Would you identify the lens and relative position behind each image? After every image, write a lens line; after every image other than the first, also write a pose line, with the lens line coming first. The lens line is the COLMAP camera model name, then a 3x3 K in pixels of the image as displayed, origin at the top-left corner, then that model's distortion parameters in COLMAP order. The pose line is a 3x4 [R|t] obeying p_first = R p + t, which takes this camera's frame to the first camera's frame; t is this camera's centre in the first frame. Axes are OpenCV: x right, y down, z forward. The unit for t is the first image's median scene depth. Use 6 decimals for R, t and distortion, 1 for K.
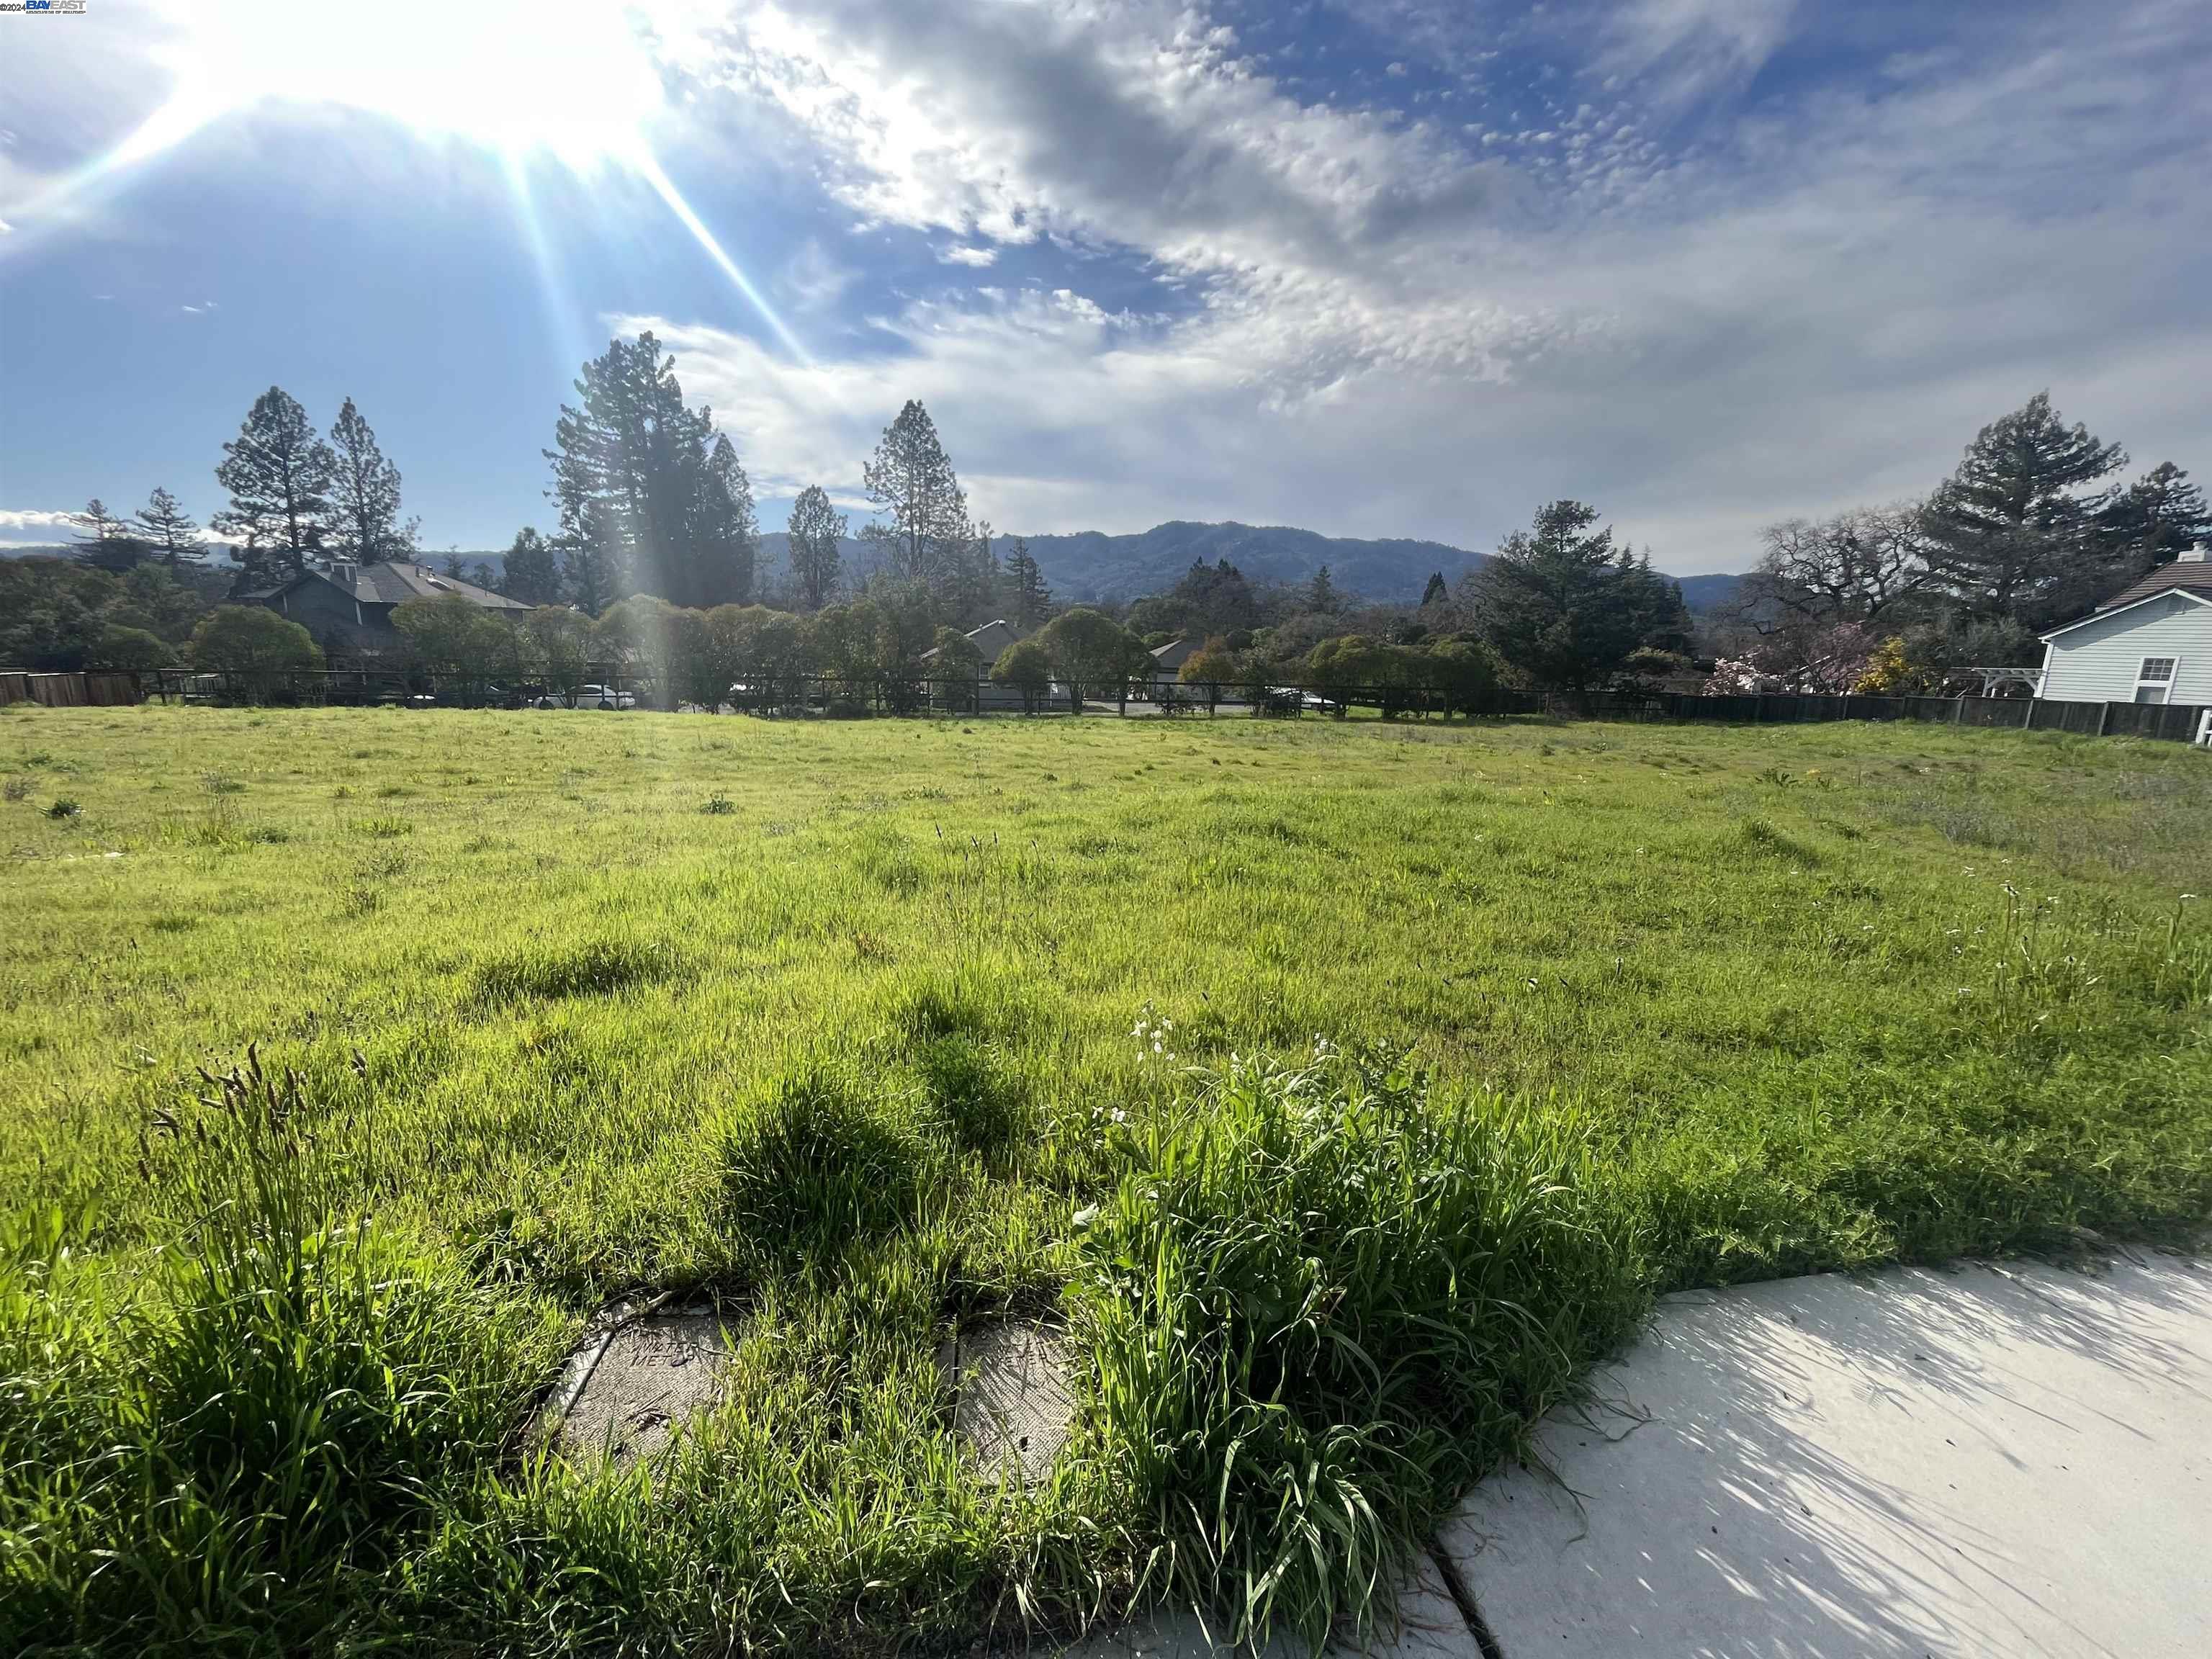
lens RADIAL K [[902.1, 0, 1106.4], [0, 902.1, 826.3], [0, 0, 1]] dist [-0.003015, 0.000397]
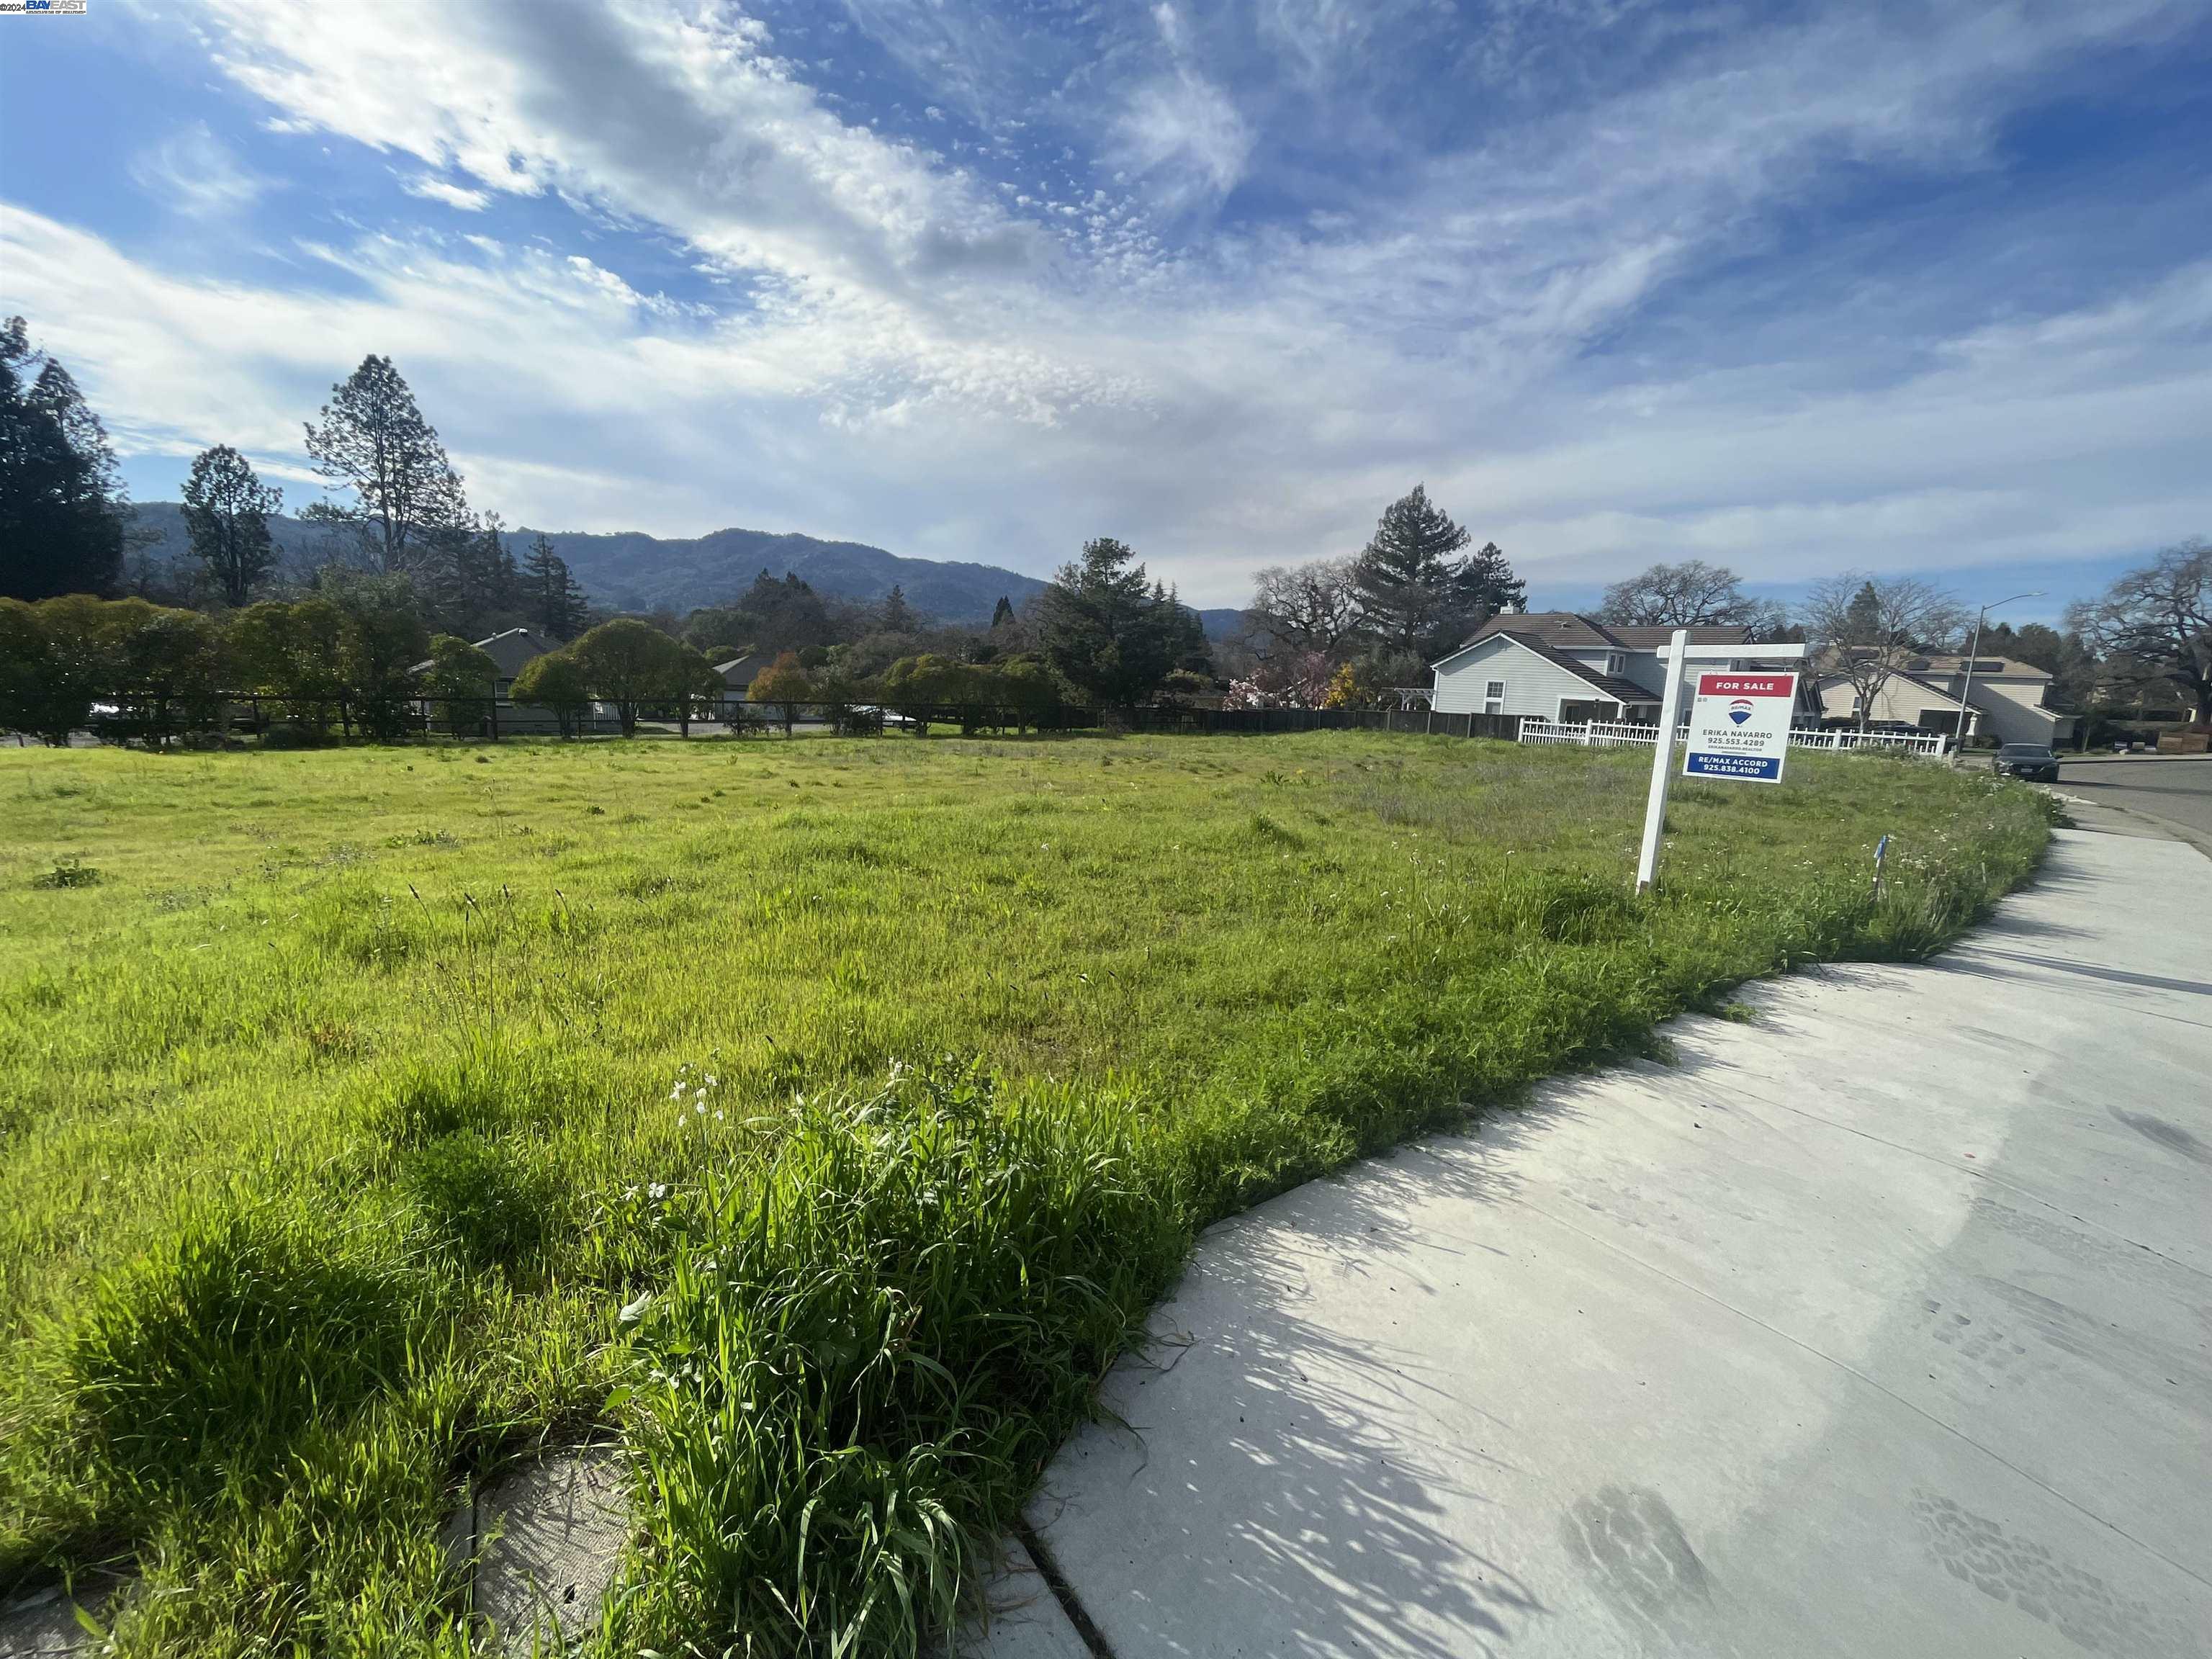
lens RADIAL K [[902.1, 0, 1106.4], [0, 902.1, 826.3], [0, 0, 1]] dist [-0.003015, 0.000397]
pose [[0.900062, -0.062225, 0.431296, 0.001823], [0.070347, 0.997518, -0.002890, -0.000398], [-0.430046, 0.032942, 0.902206, -0.000935]]
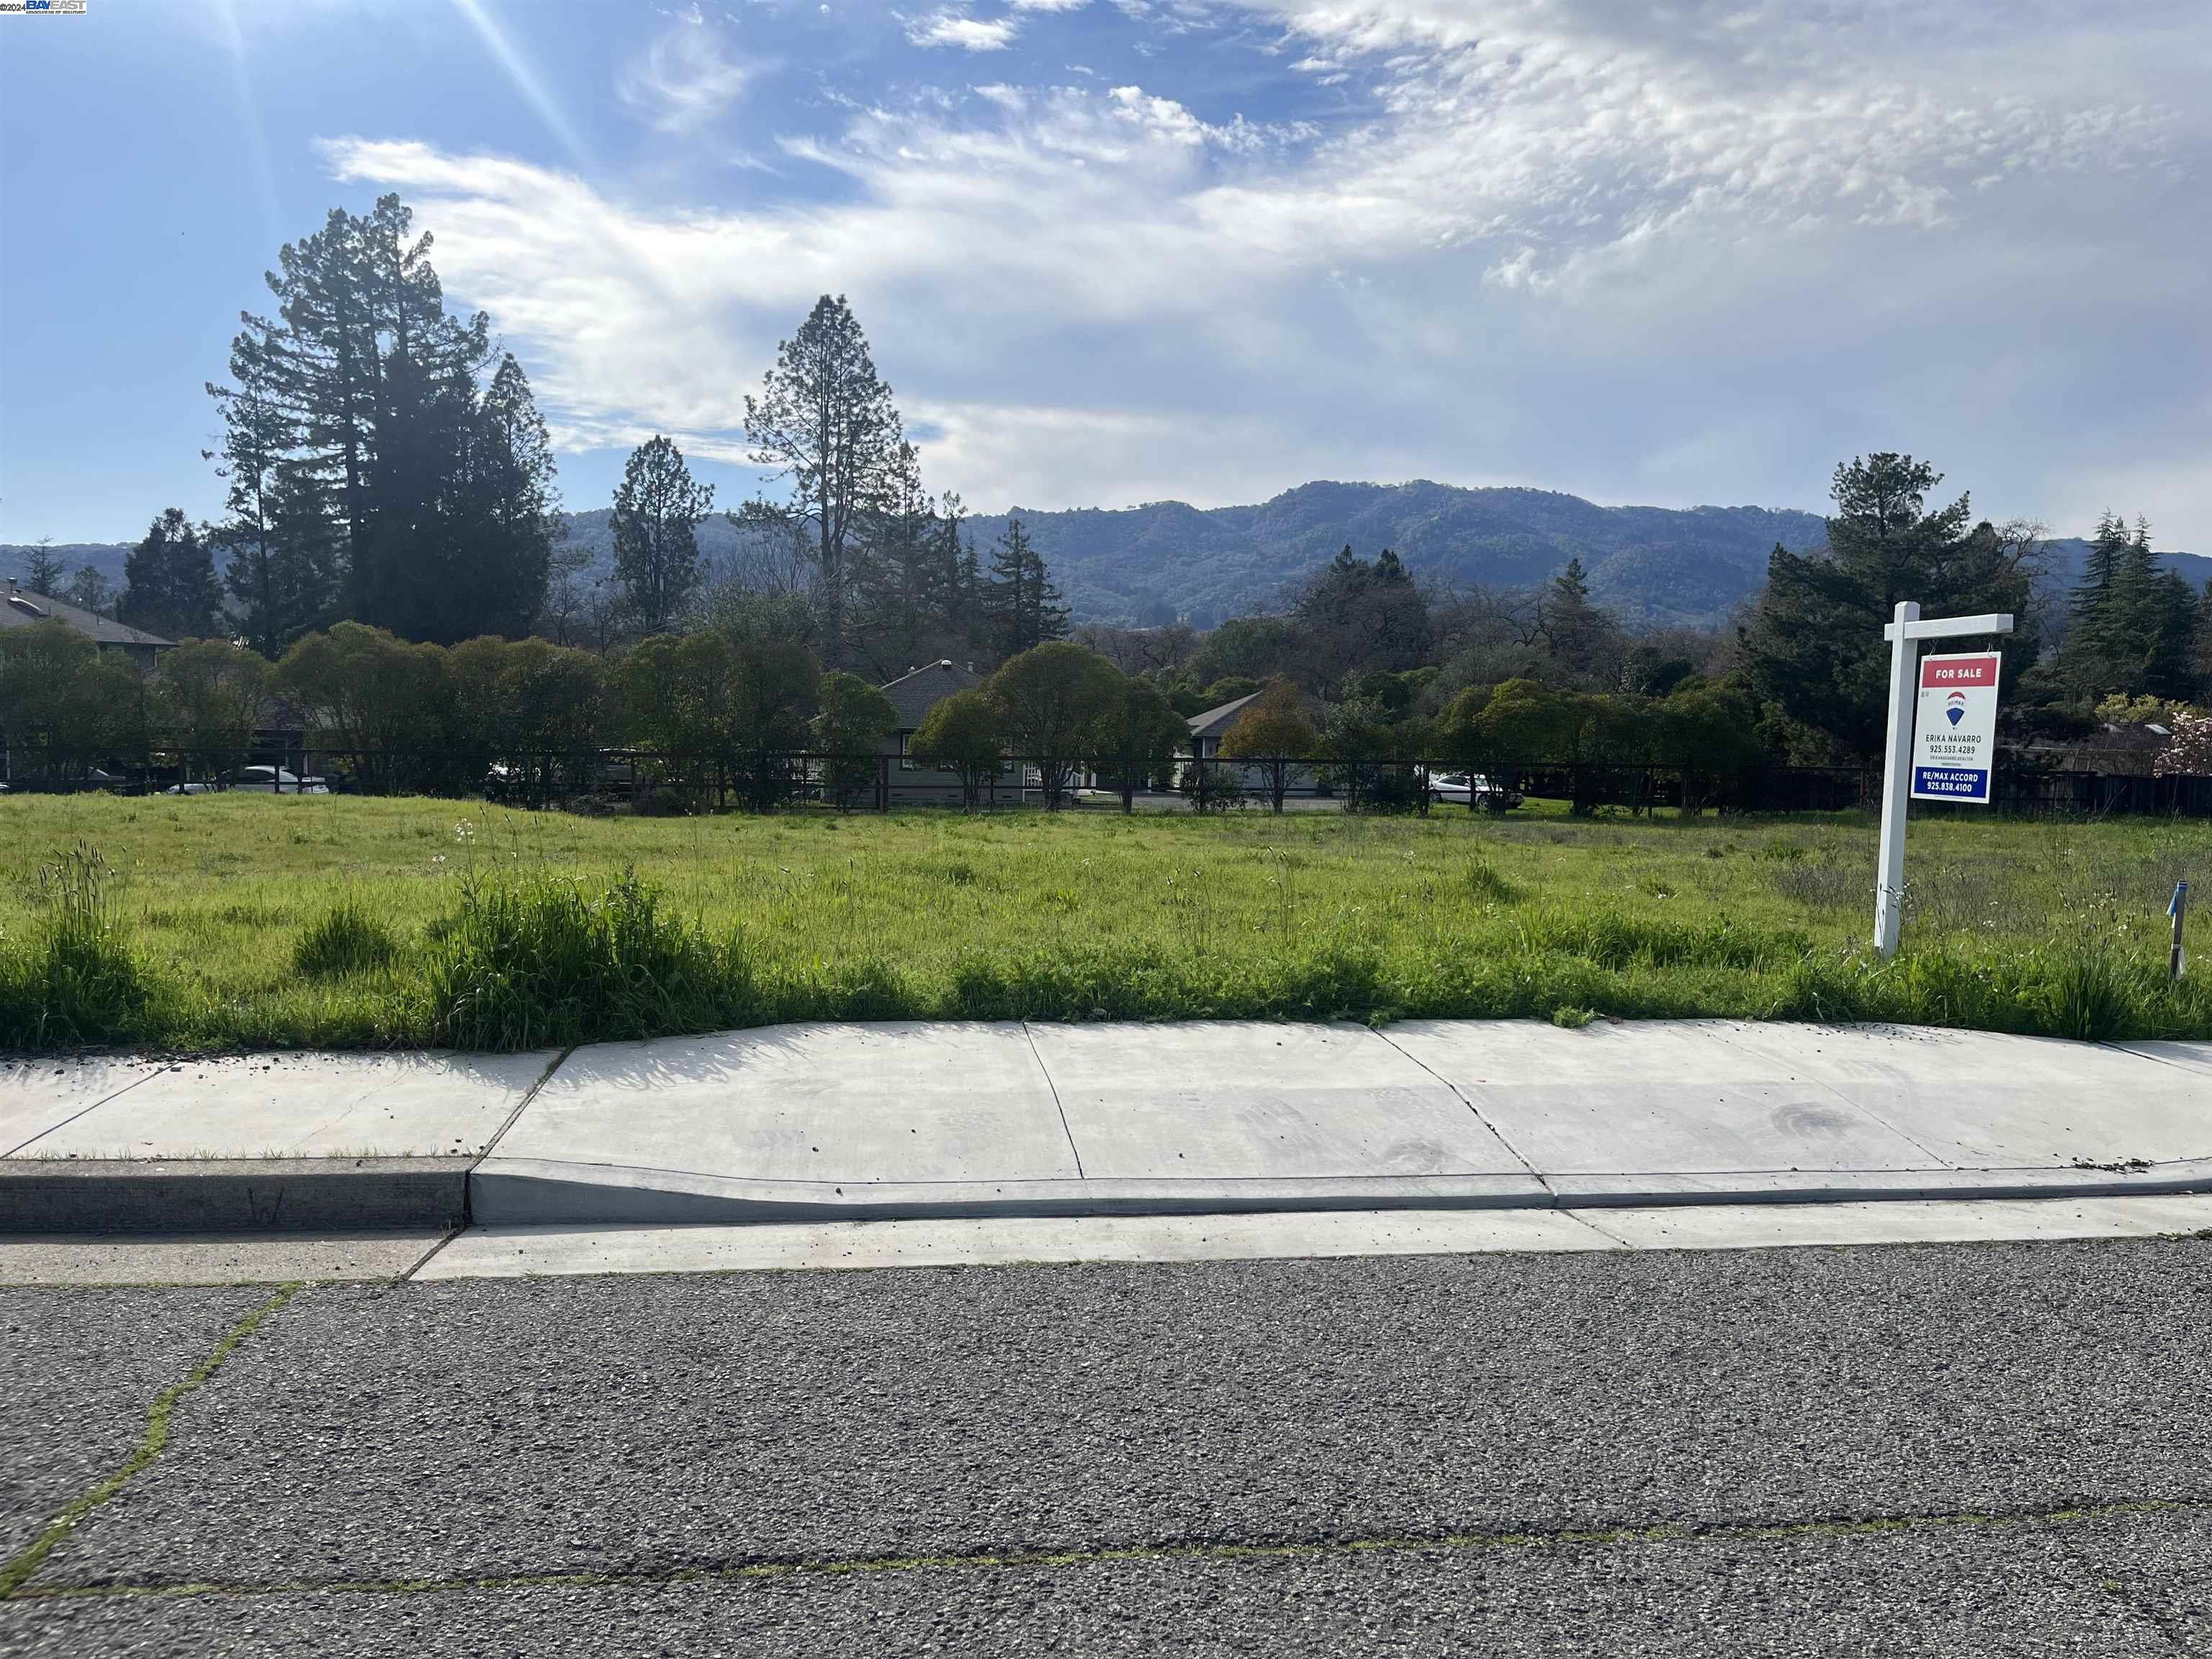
lens RADIAL K [[1707.4, 0, 1137.9], [0, 1707.4, 819.1], [0, 0, 1]] dist [0.029236, -0.002231]
pose [[0.999055, -0.001671, -0.043422, 0.061073], [-0.004025, 0.991407, -0.130749, 0.024069], [0.043267, 0.130800, 0.990464, -0.102045]]
